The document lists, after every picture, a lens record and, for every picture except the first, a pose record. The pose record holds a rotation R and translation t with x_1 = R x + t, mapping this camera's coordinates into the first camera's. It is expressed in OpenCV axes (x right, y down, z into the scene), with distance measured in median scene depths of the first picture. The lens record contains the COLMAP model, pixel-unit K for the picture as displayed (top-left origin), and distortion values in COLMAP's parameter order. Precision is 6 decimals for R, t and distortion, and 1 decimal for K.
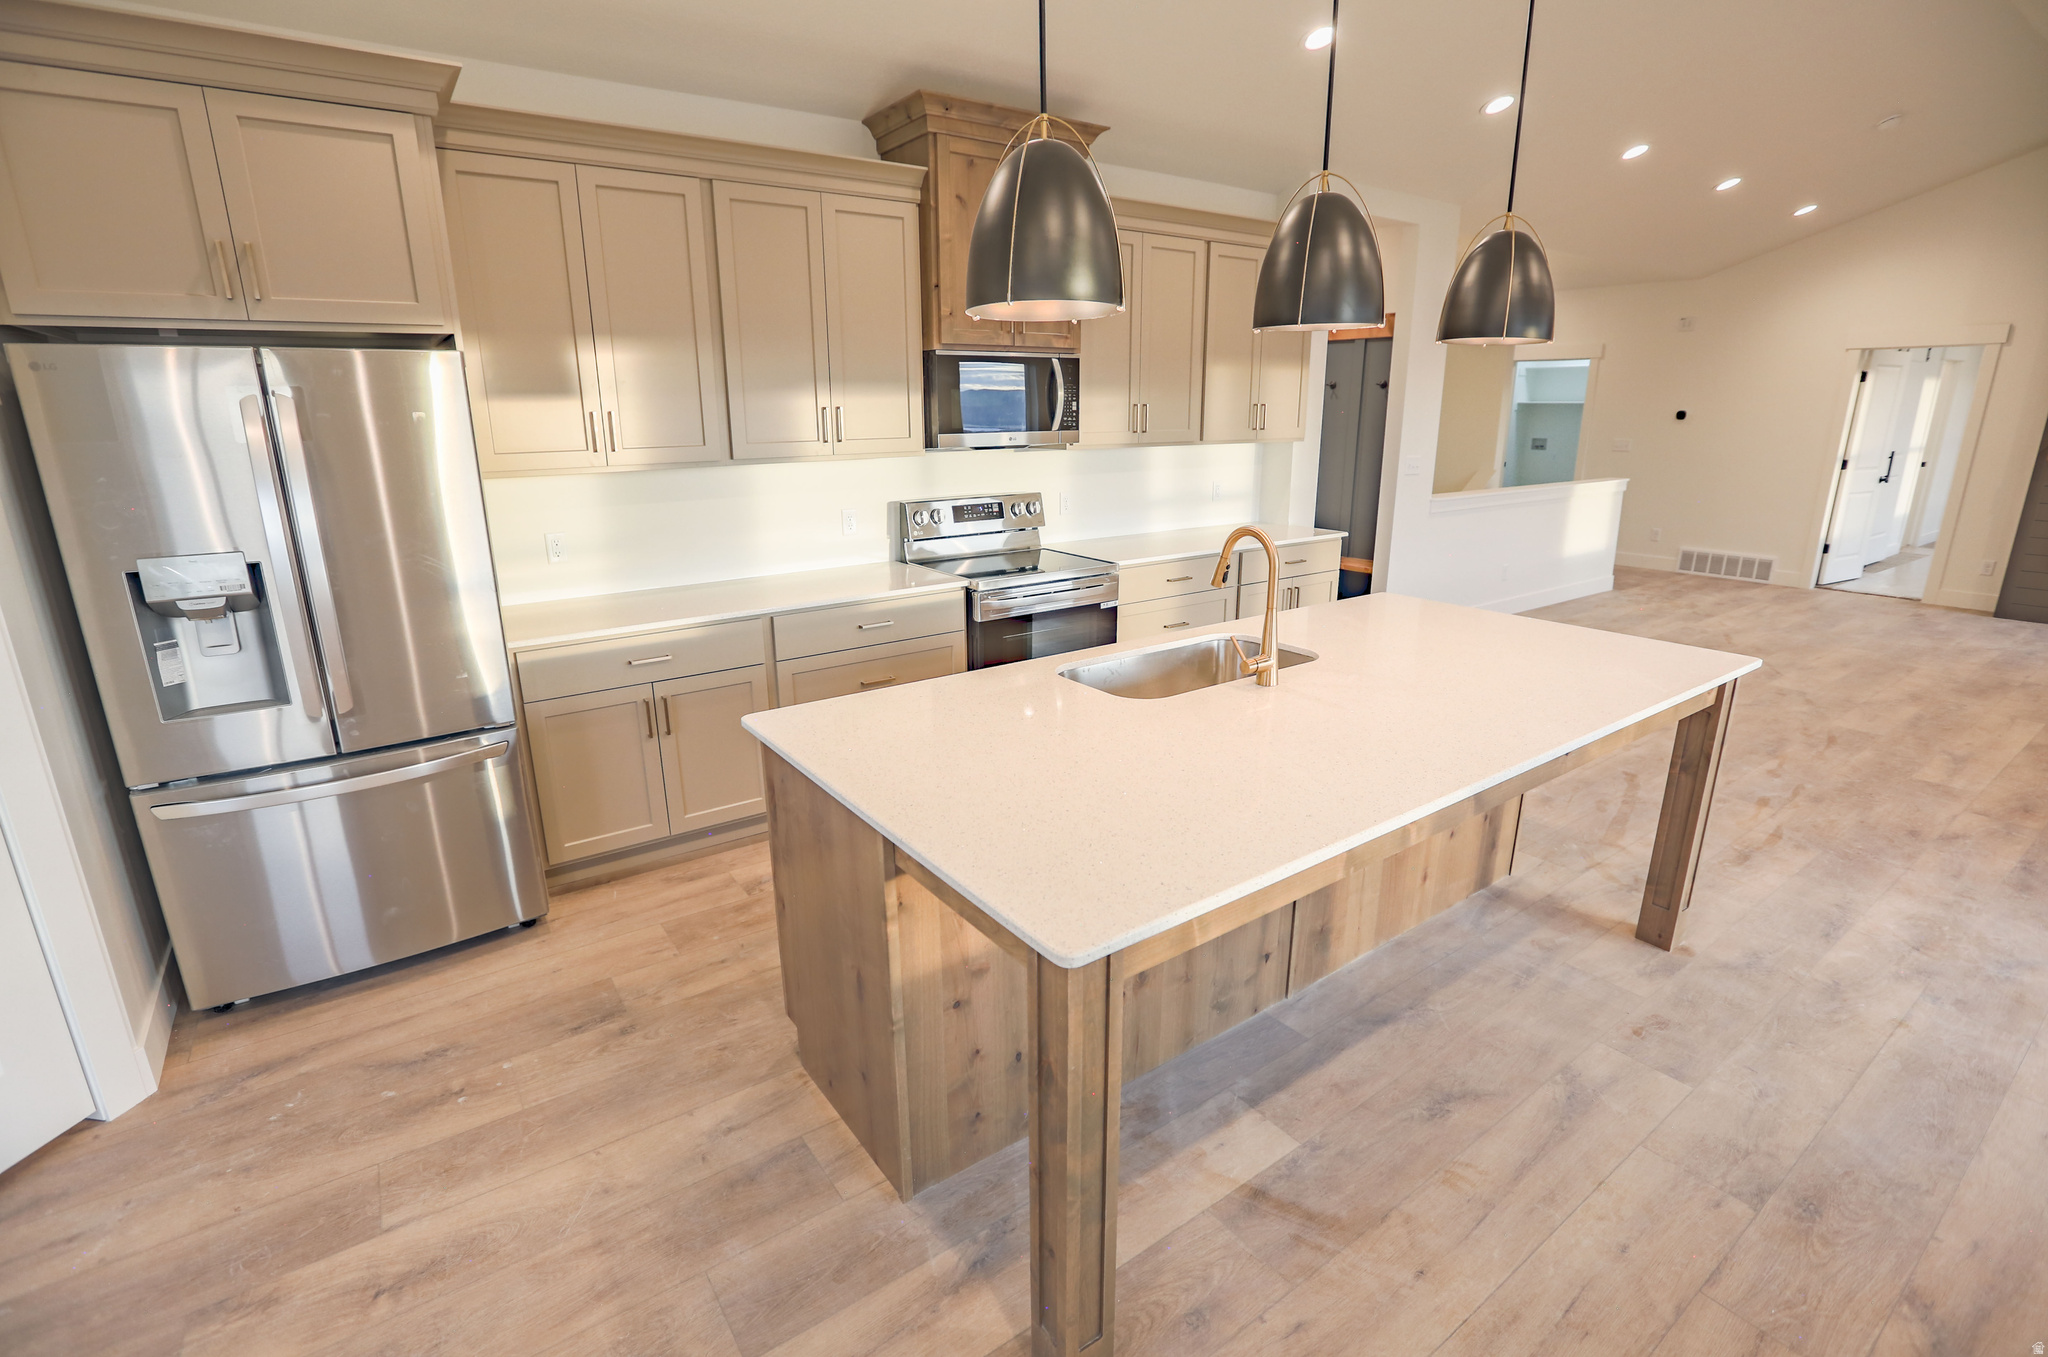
lens RADIAL K [[932.3, 0, 1014.1], [0, 932.3, 671.8], [0, 0, 1]] dist [-0.037320, 0.011304]
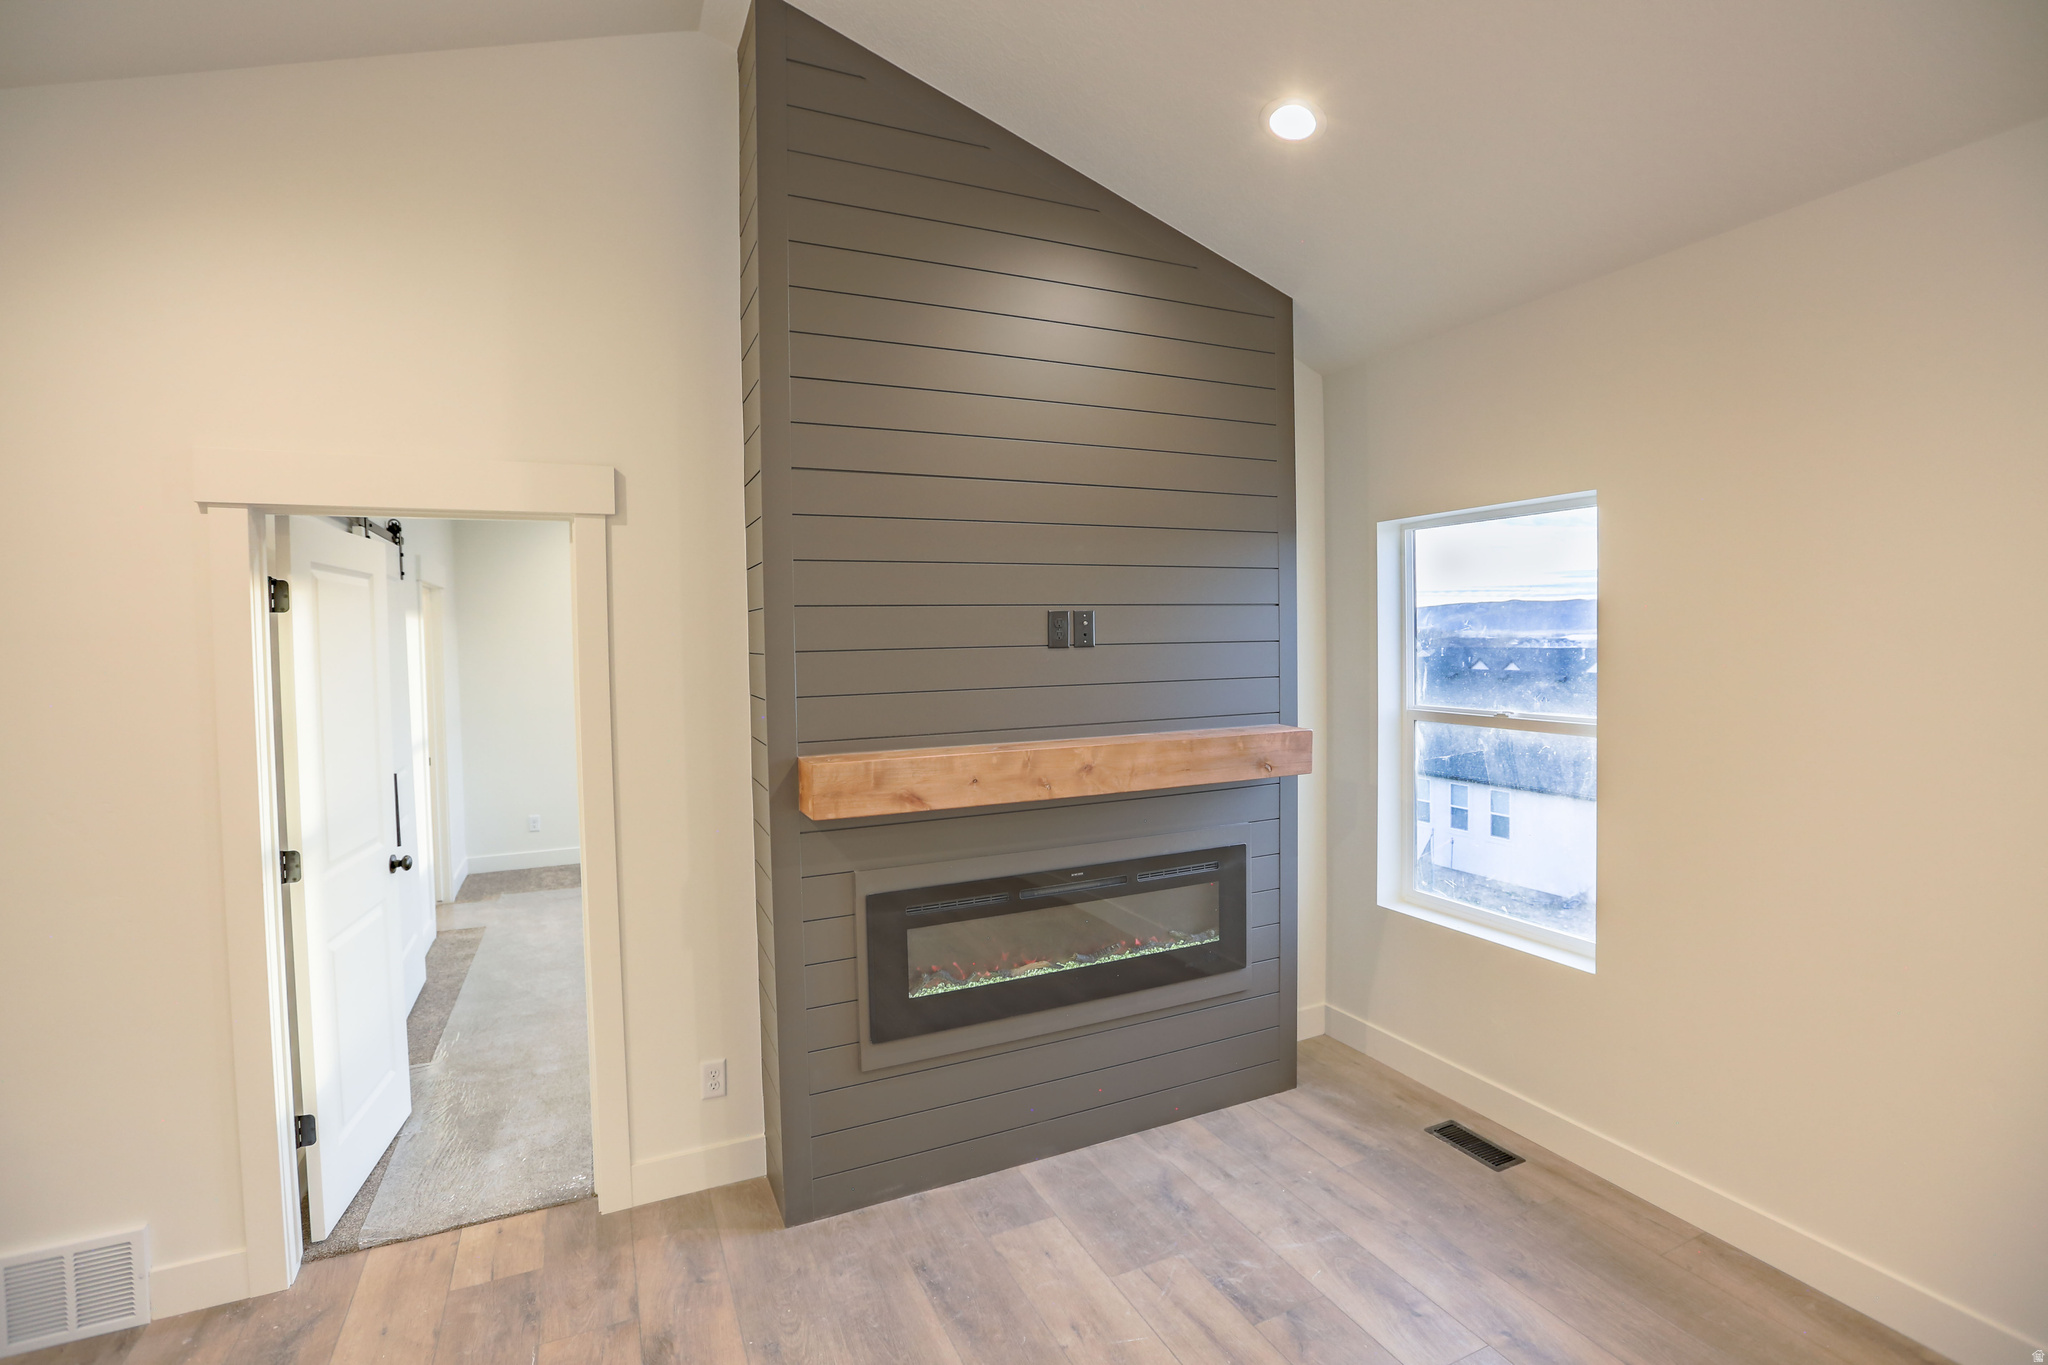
lens RADIAL K [[932.3, 0, 1004.9], [0, 932.3, 653.5], [0, 0, 1]] dist [-0.037320, 0.011304]
pose [[0.179175, -0.015104, 0.983701, 1.701538], [0.286548, 0.957332, -0.037494, -0.565643], [-0.941162, 0.288595, 0.175858, 1.815281]]
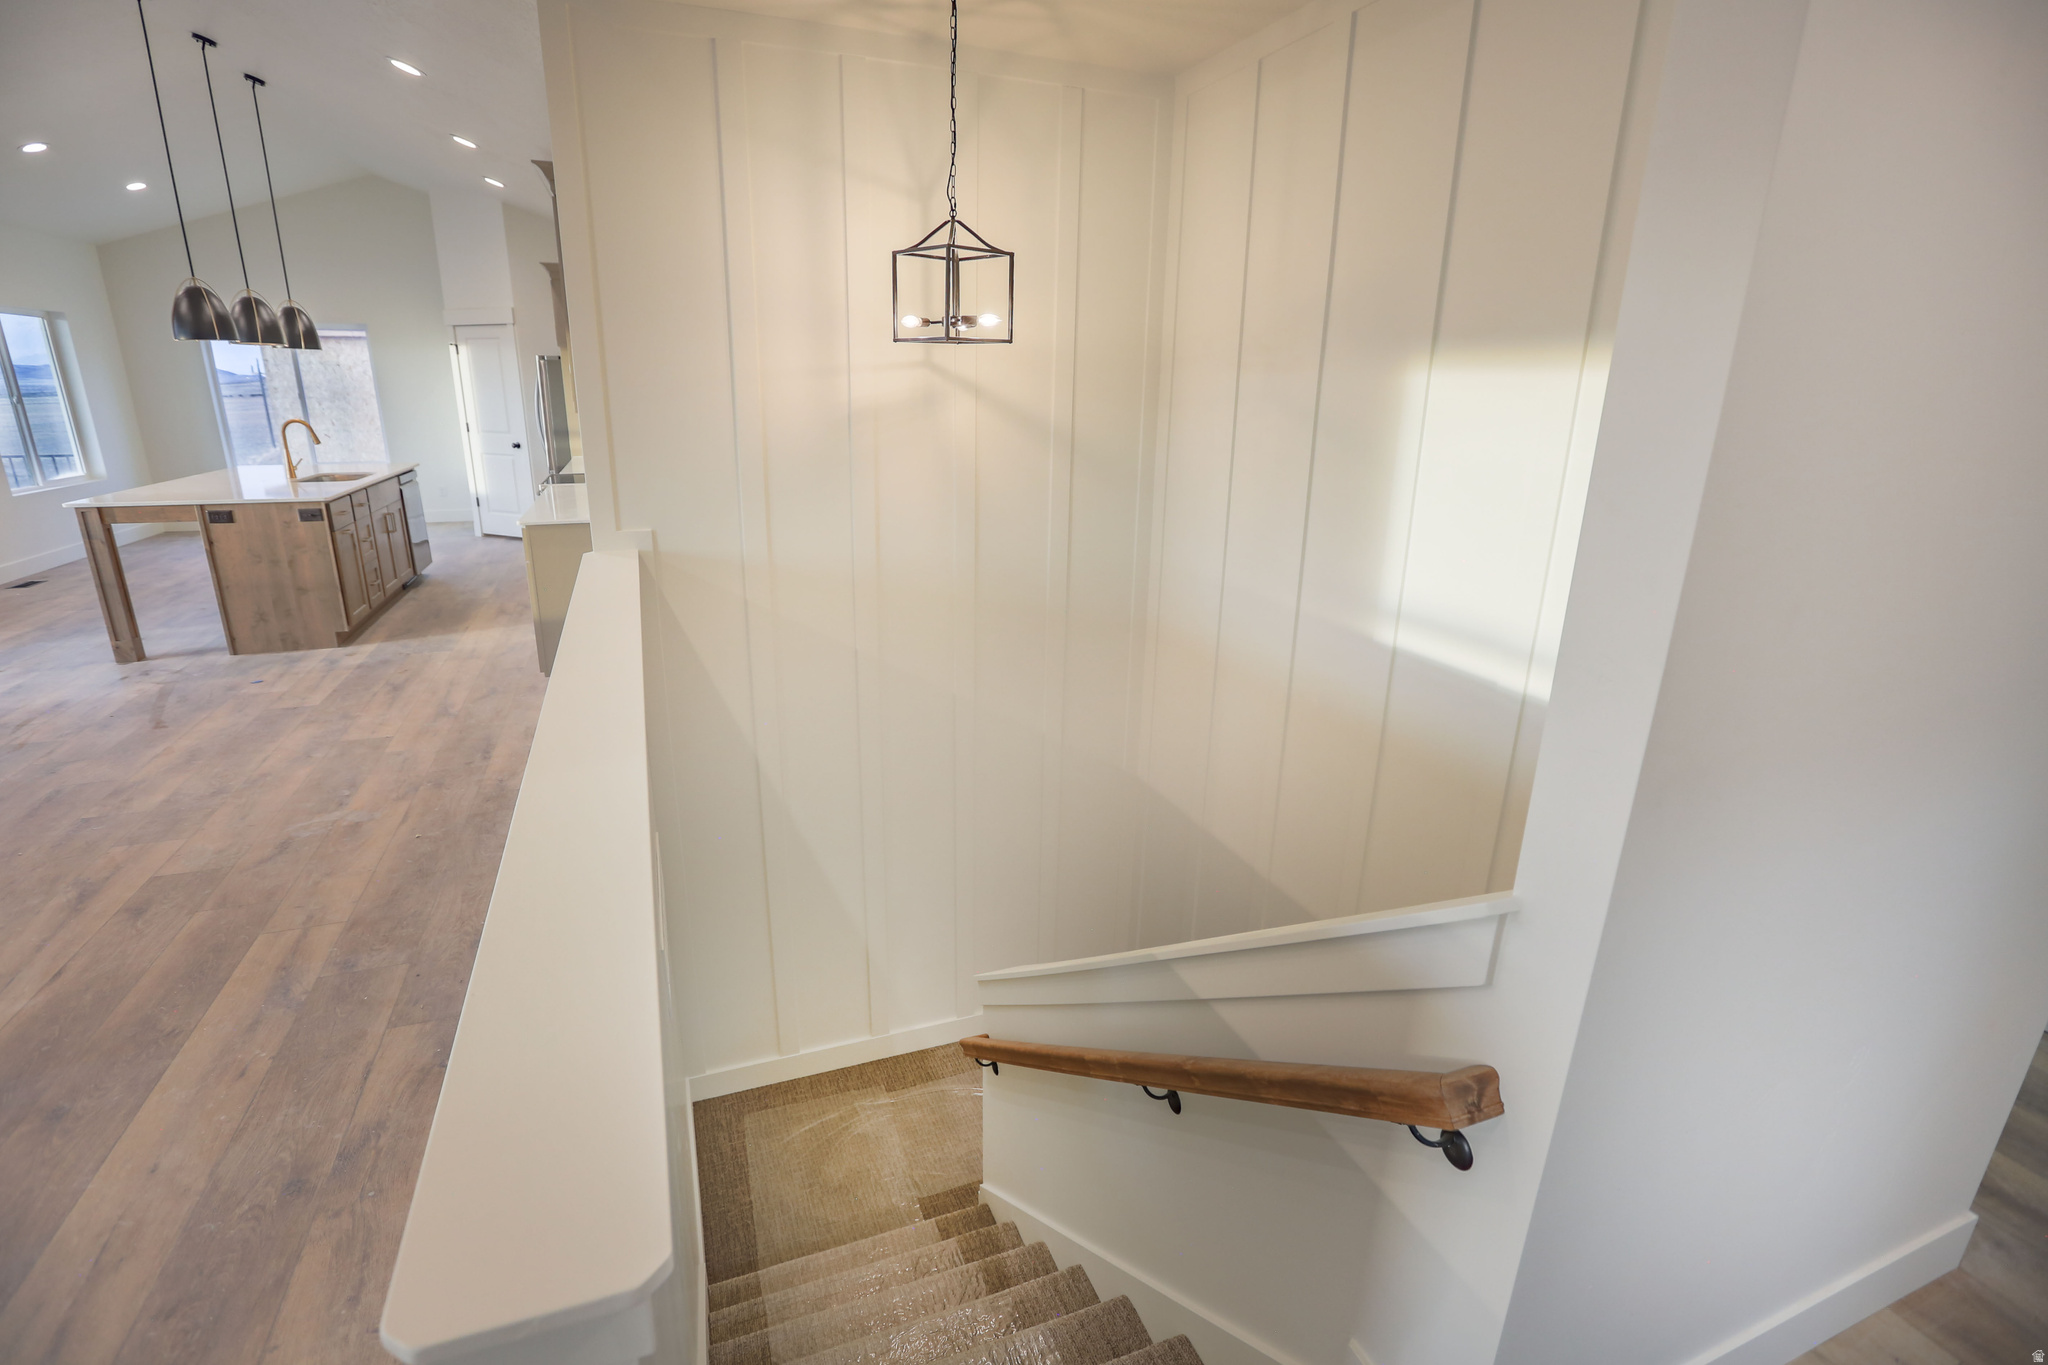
lens RADIAL K [[932.3, 0, 1008.1], [0, 932.3, 667.2], [0, 0, 1]] dist [-0.037320, 0.011304]
pose [[-0.242181, 0.284442, -0.927600, 1.862191], [-0.284322, 0.893282, 0.348151, -0.784915], [0.927636, 0.348052, -0.135463, 2.717449]]
